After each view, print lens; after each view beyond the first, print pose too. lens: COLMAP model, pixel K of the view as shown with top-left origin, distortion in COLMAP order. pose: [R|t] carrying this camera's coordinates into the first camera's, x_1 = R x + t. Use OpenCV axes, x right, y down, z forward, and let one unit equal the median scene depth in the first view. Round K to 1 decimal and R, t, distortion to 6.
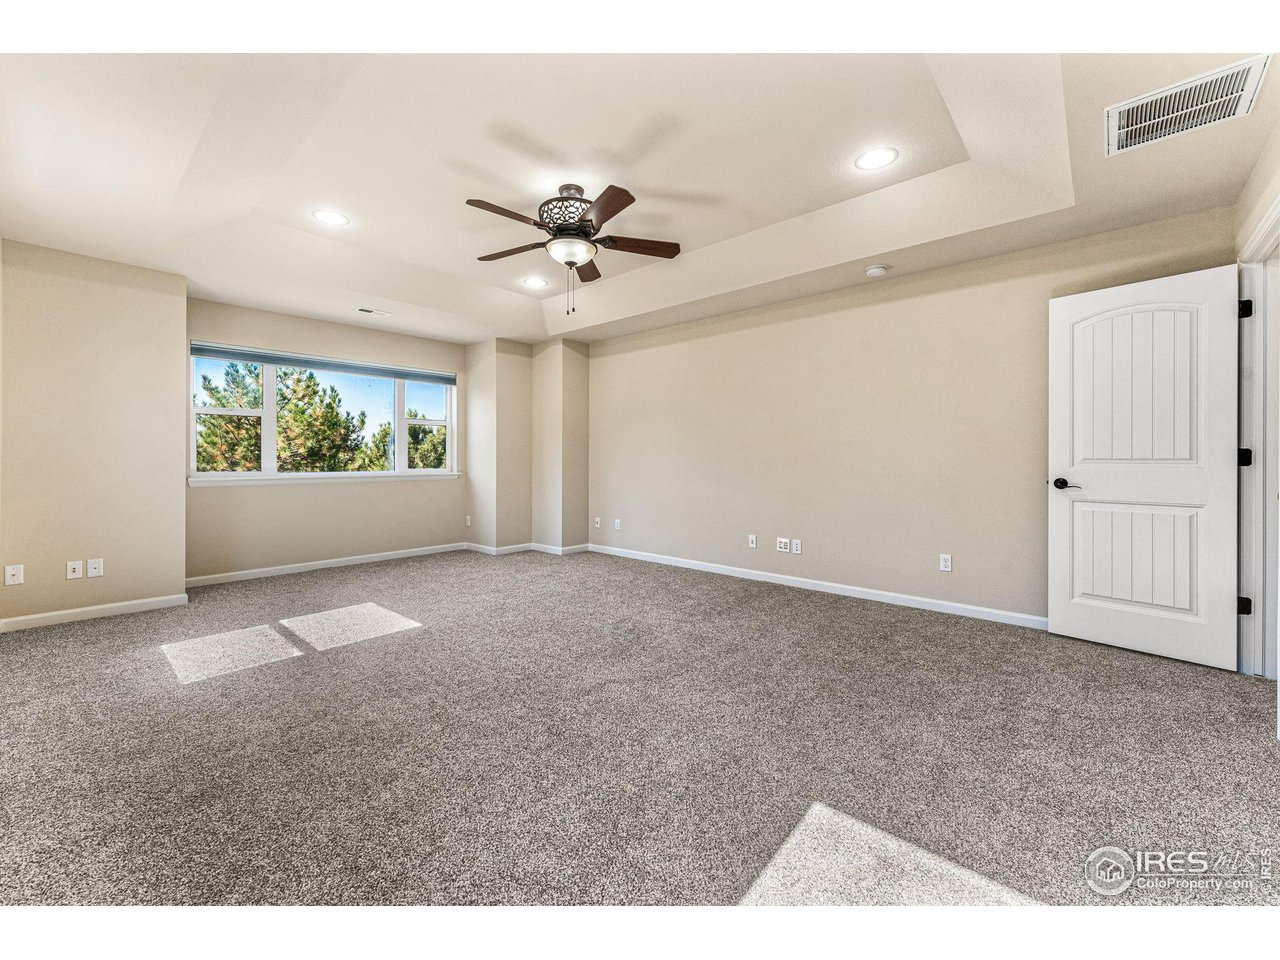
lens RADIAL K [[523.8, 0, 634.6], [0, 523.8, 463.2], [0, 0, 1]] dist [-0.000377, -0.000011]
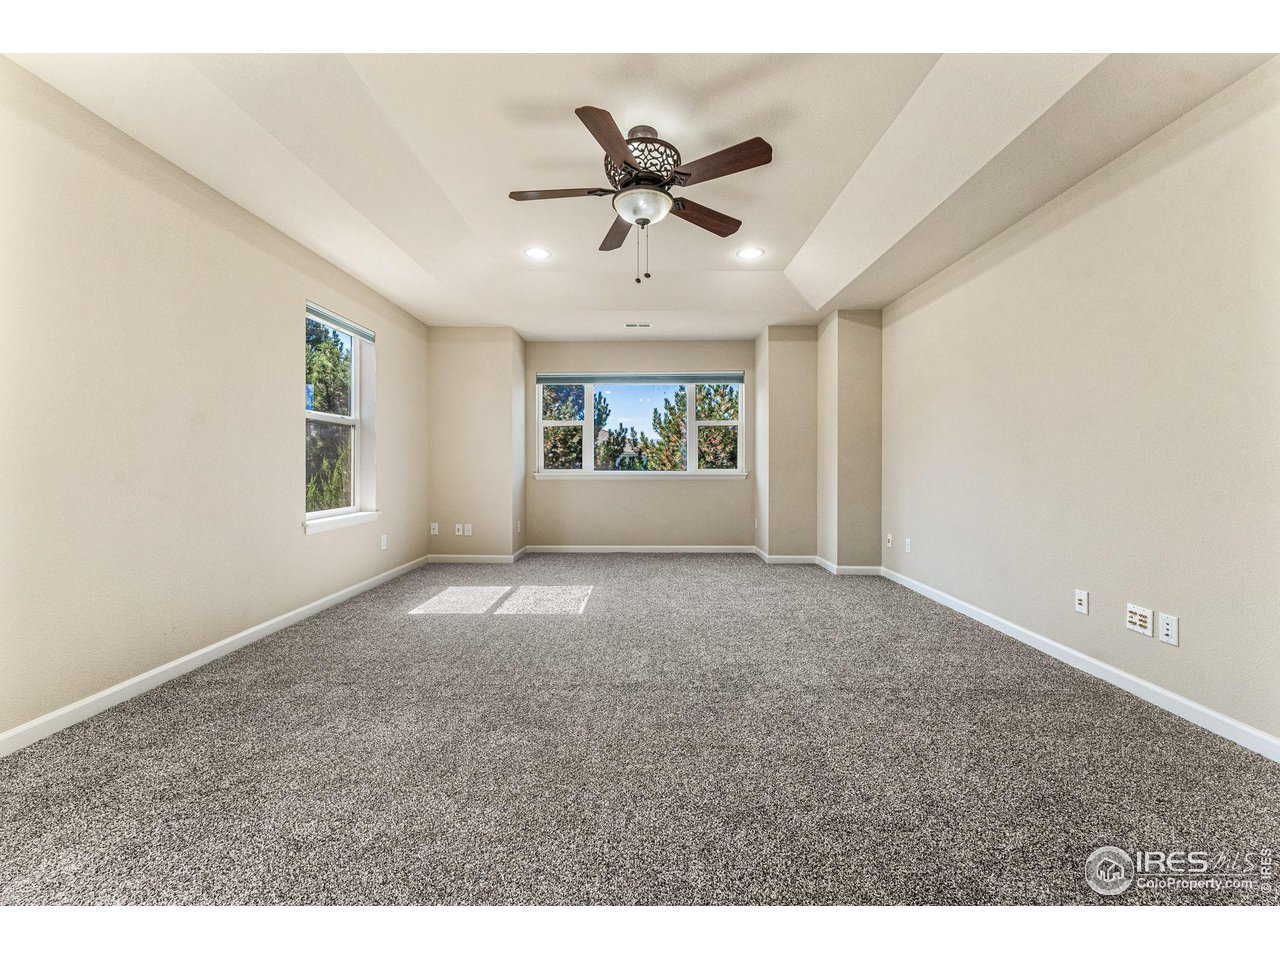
lens RADIAL K [[518.0, 0, 643.8], [0, 518.0, 473.5], [0, 0, 1]] dist [0.008745, 0.000266]
pose [[0.671103, 0.011061, -0.741281, 0.257267], [-0.001478, 0.999907, 0.013582, 0.005611], [0.741362, -0.008019, 0.671057, 0.228783]]
